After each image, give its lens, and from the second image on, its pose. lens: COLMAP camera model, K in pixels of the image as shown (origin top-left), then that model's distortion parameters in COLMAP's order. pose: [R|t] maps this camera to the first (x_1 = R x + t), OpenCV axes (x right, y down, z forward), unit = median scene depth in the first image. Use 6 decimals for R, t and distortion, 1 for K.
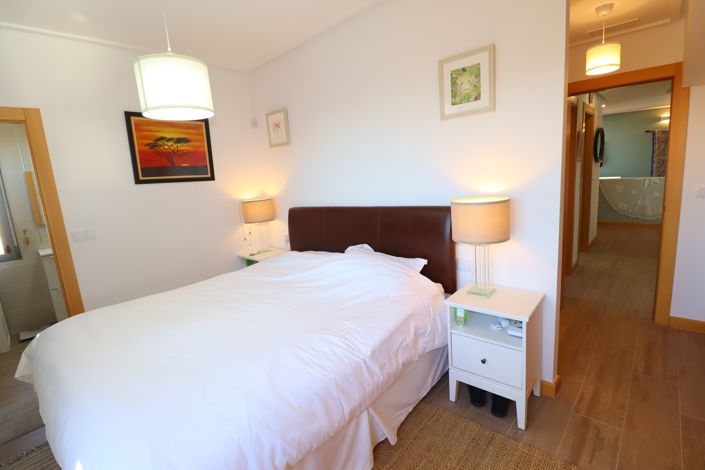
lens RADIAL K [[327.4, 0, 354.3], [0, 327.4, 232.7], [0, 0, 1]] dist [-0.020501, -0.001094]
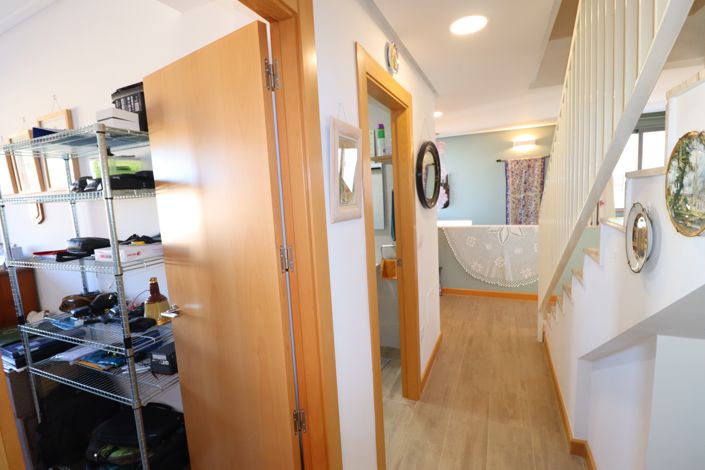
lens RADIAL K [[327.4, 0, 351.1], [0, 327.4, 235.4], [0, 0, 1]] dist [-0.020501, -0.001094]
pose [[0.947263, -0.012996, 0.320193, 0.376502], [0.038595, 0.996531, -0.073733, -0.110082], [-0.318124, 0.082203, 0.944478, 0.445089]]
